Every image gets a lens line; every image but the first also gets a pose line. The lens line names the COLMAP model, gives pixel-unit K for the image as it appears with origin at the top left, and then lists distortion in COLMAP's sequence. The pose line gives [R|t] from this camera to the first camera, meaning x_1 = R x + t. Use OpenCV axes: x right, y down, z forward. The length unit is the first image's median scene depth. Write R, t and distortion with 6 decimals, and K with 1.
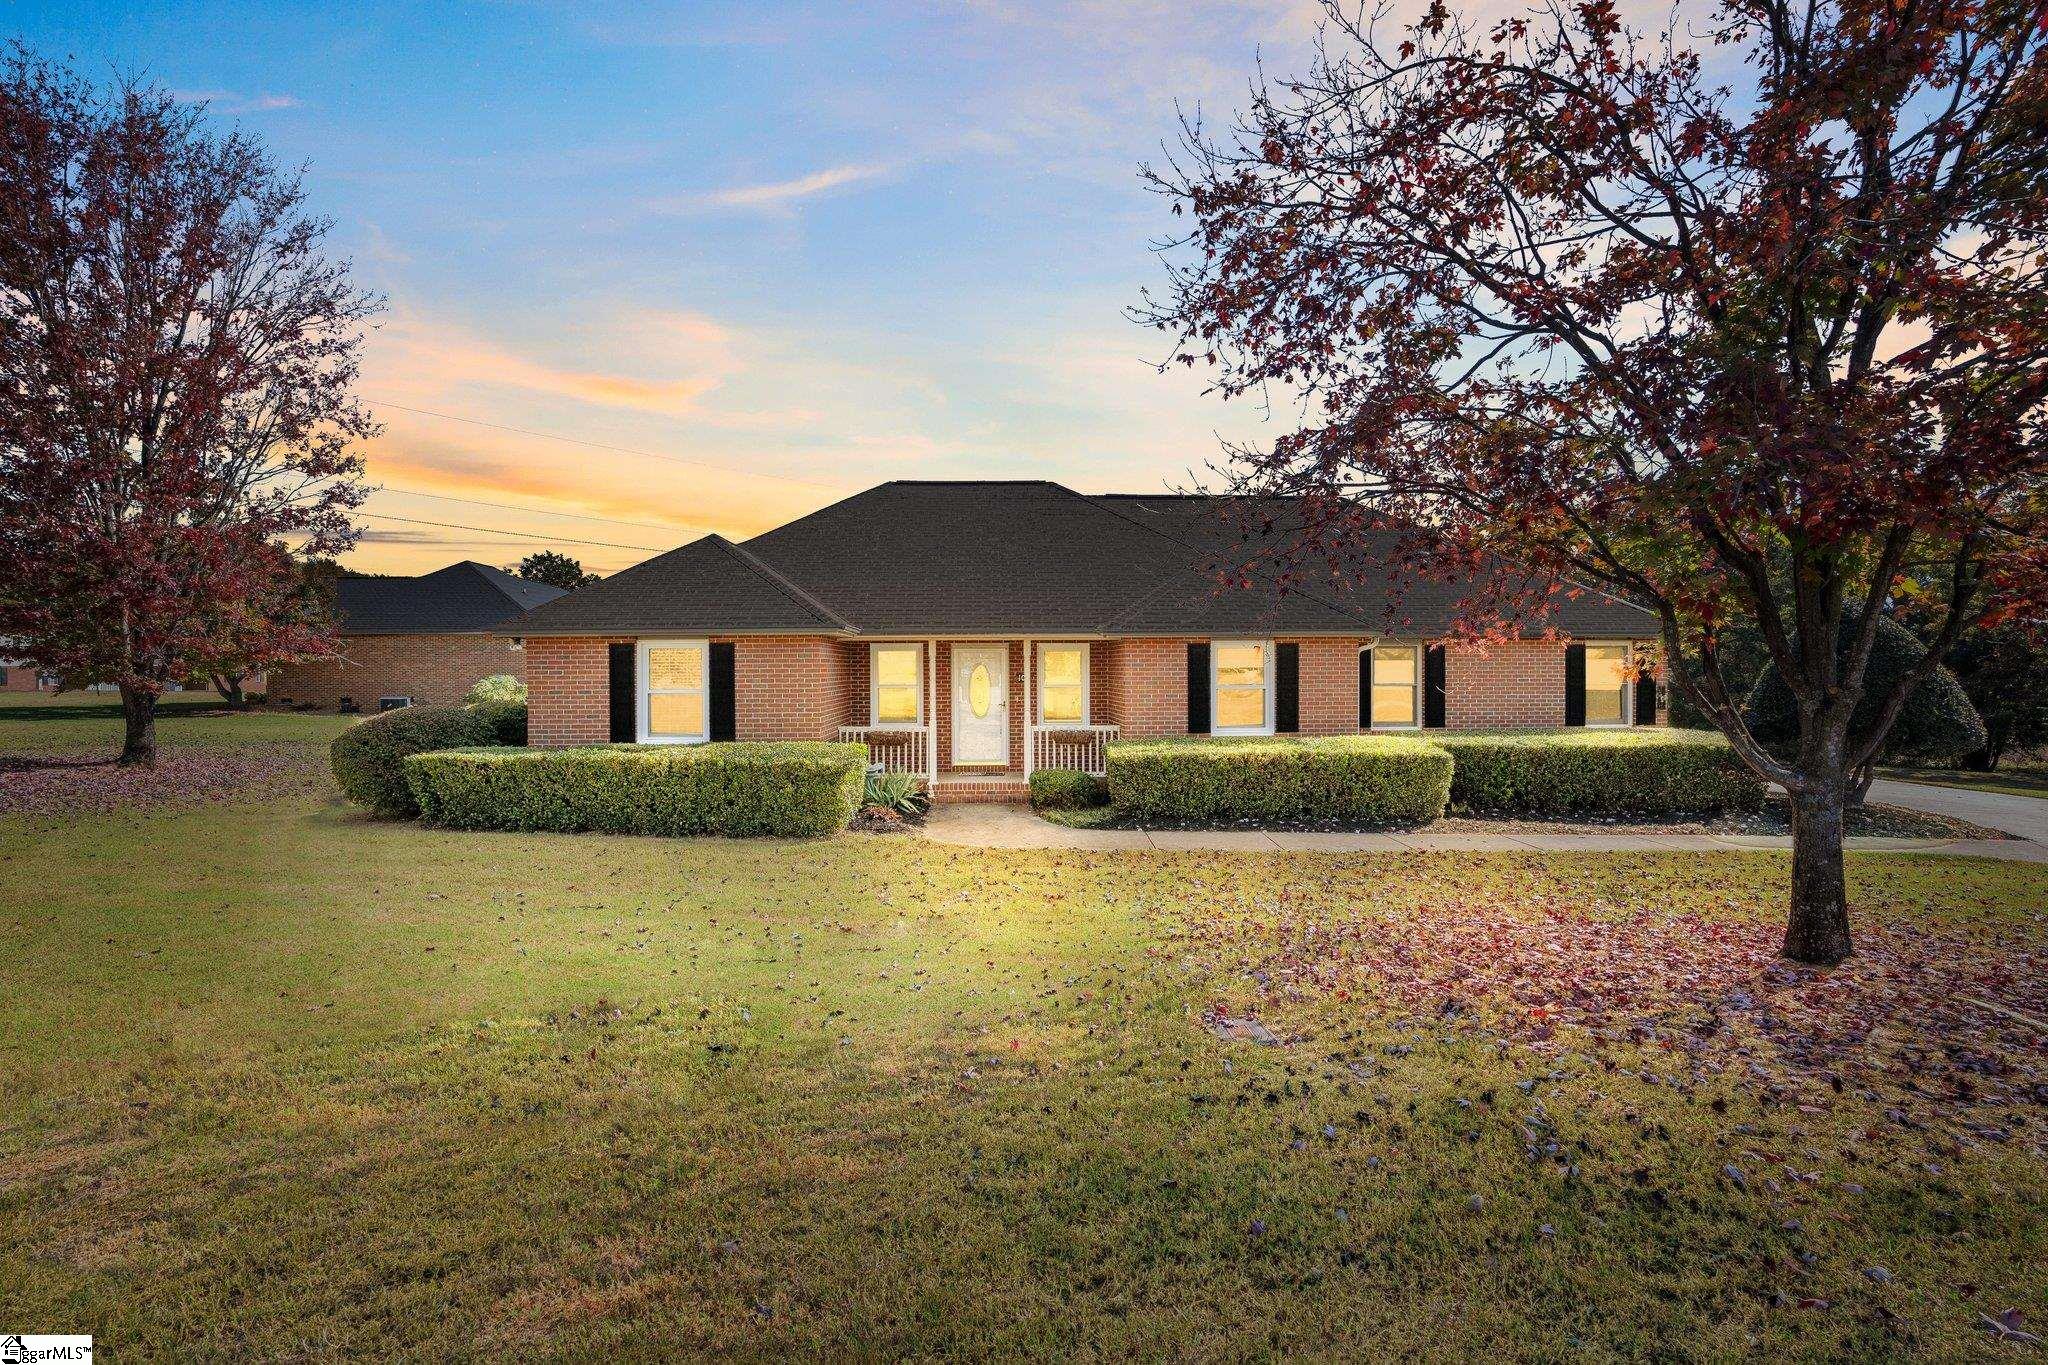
lens RADIAL K [[939.5, 0, 1024.0], [0, 939.5, 682.5], [0, 0, 1]] dist [-0.040687, 0.000270]
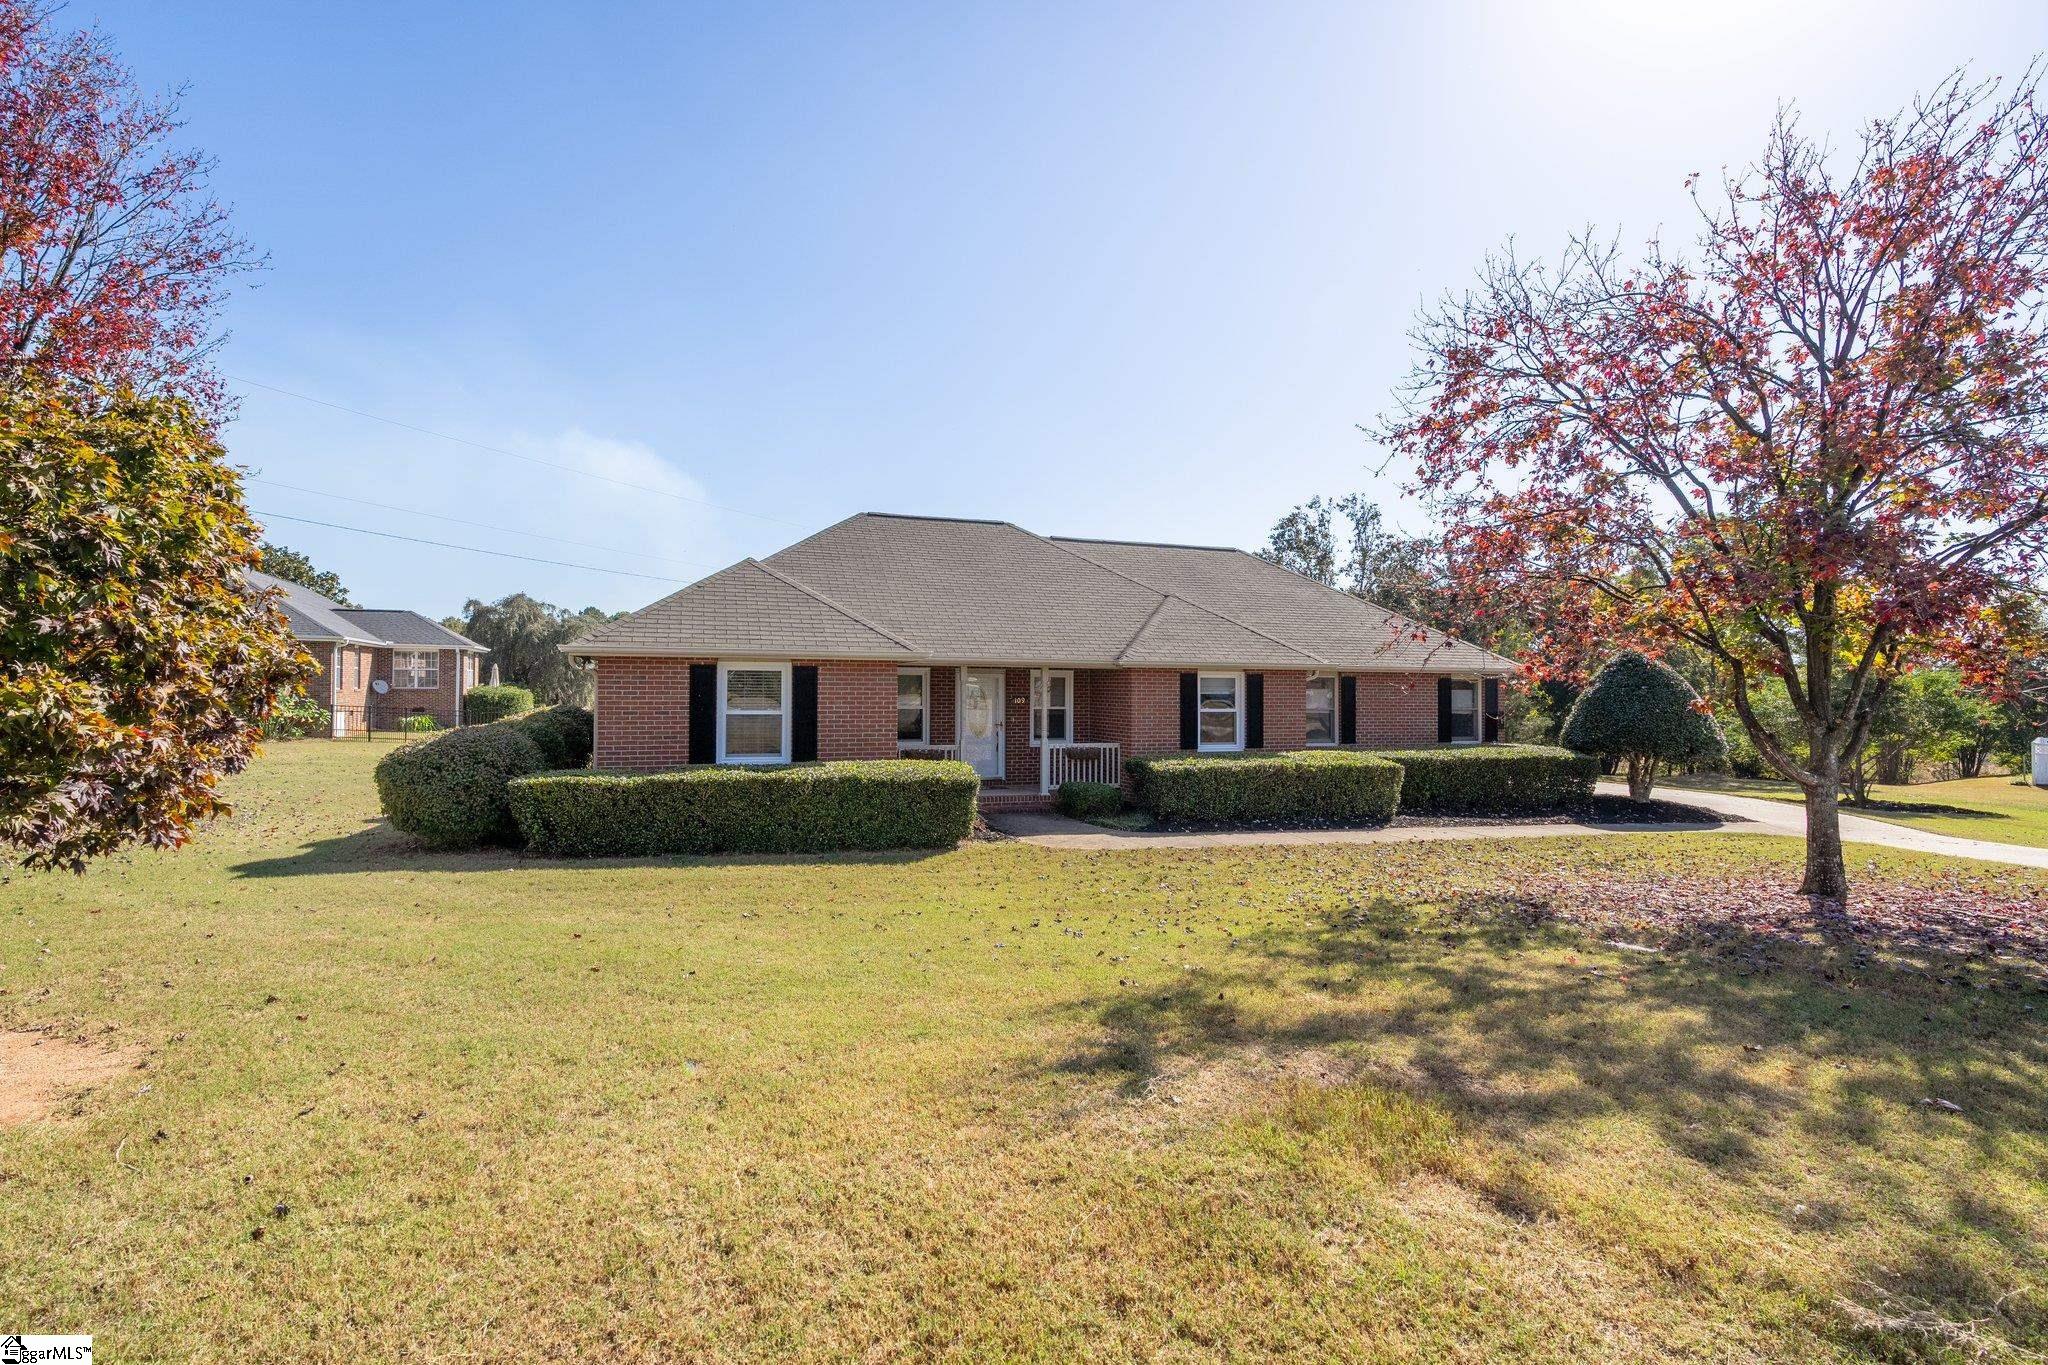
lens RADIAL K [[916.2, 0, 1024.0], [0, 916.2, 682.5], [0, 0, 1]] dist [-0.000206, -0.000141]
pose [[0.956764, 0.013753, 0.290541, -0.389647], [-0.008643, 0.999785, -0.018862, -0.007132], [-0.290738, 0.015535, 0.956677, -0.048647]]
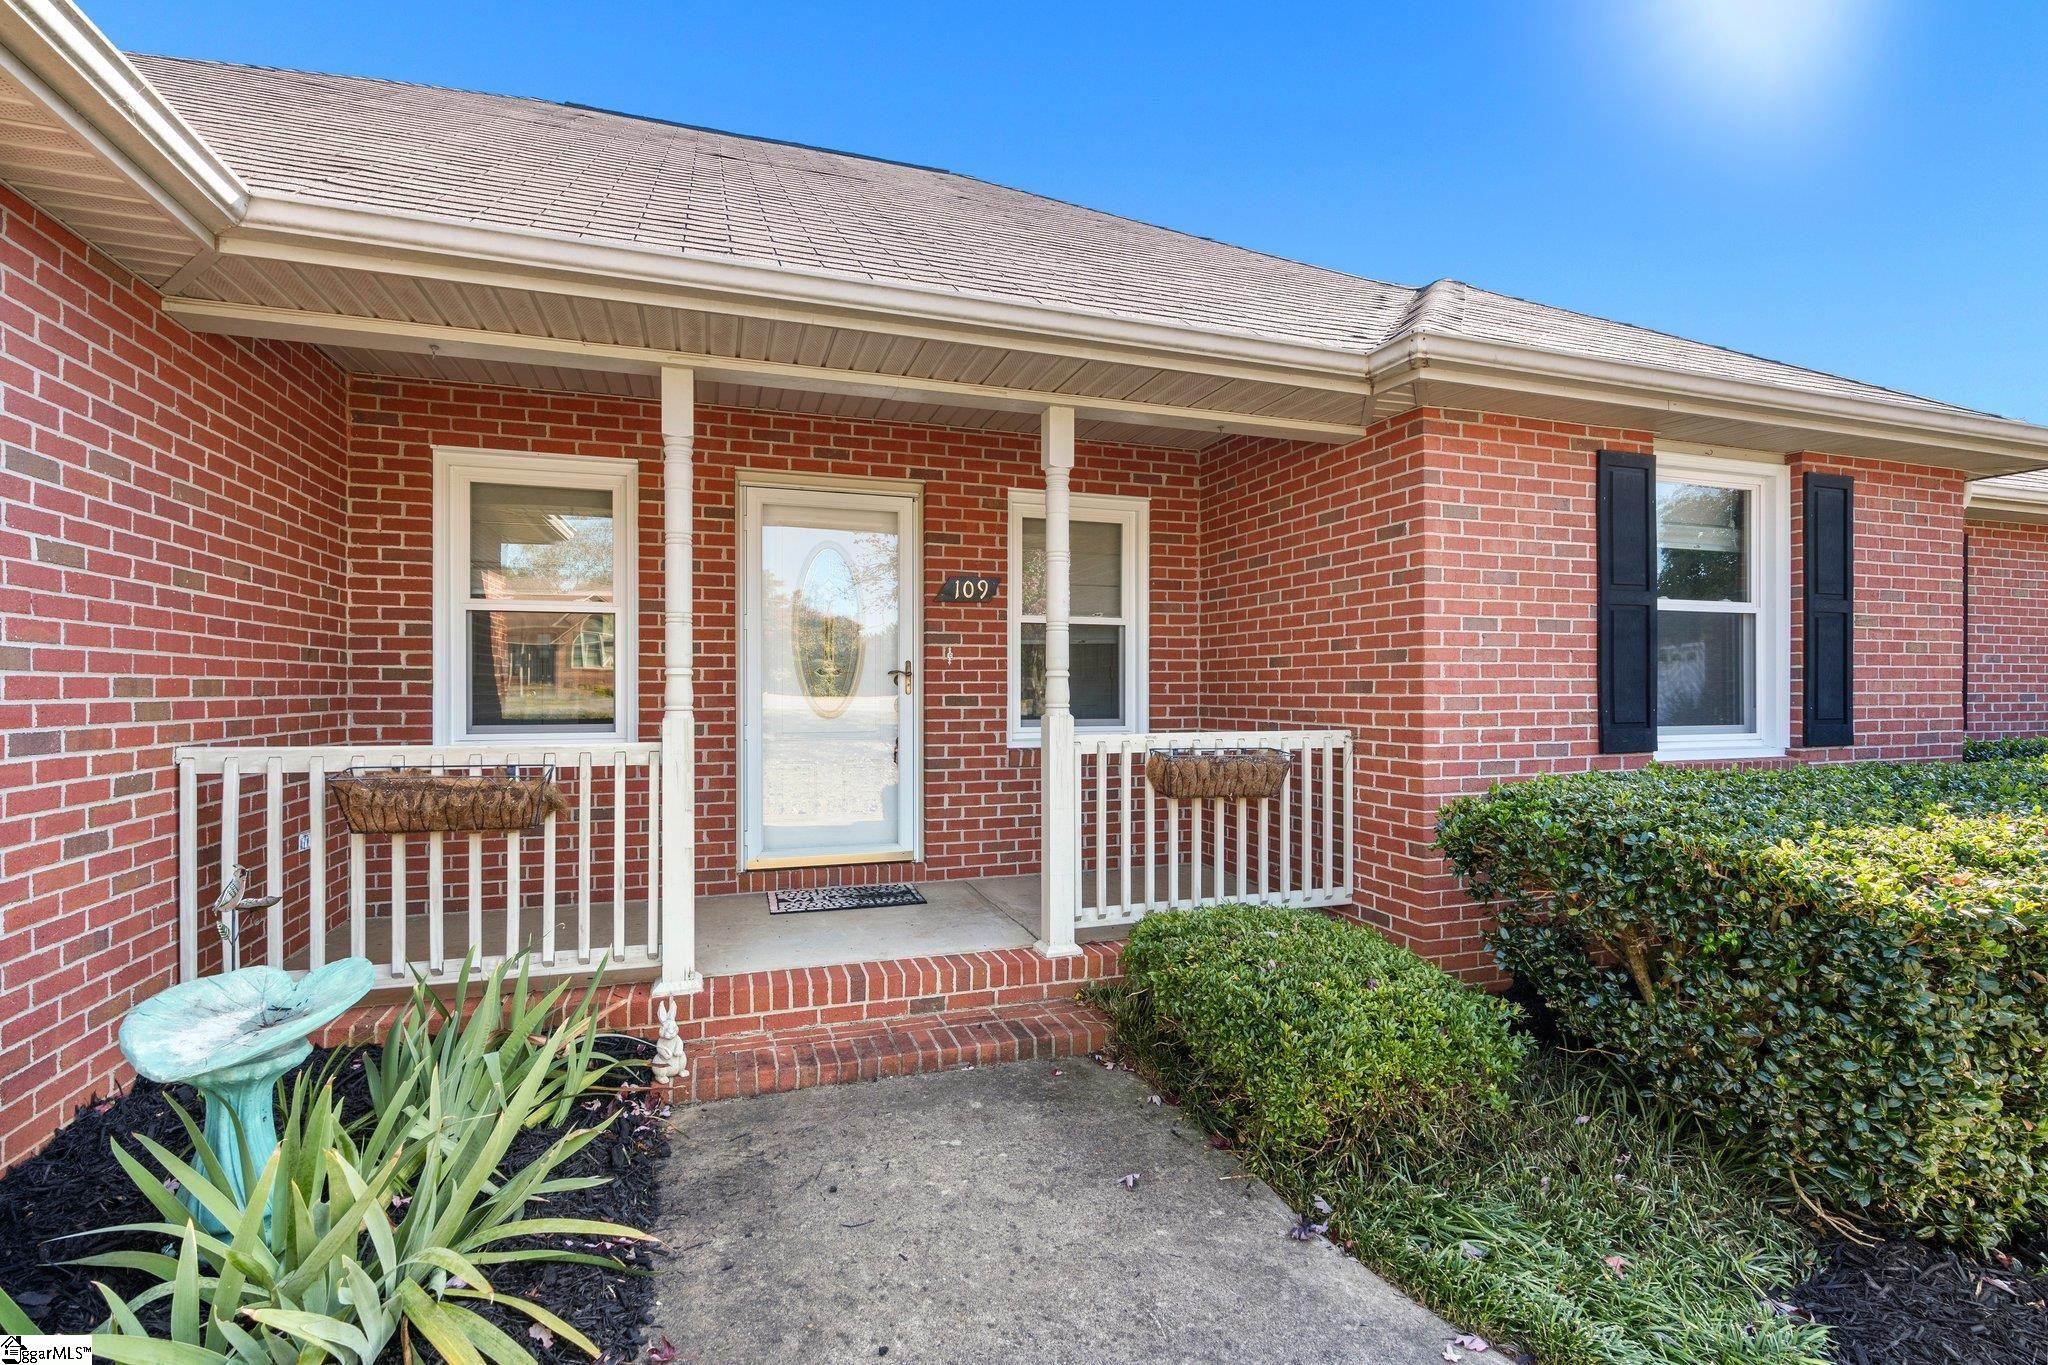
lens RADIAL K [[916.2, 0, 1024.0], [0, 916.2, 682.5], [0, 0, 1]] dist [-0.000206, -0.000141]
pose [[0.960360, 0.005139, 0.278717, -0.089501], [-0.000375, 0.999853, -0.017140, 0.041105], [-0.278764, 0.016356, 0.960220, 0.864978]]
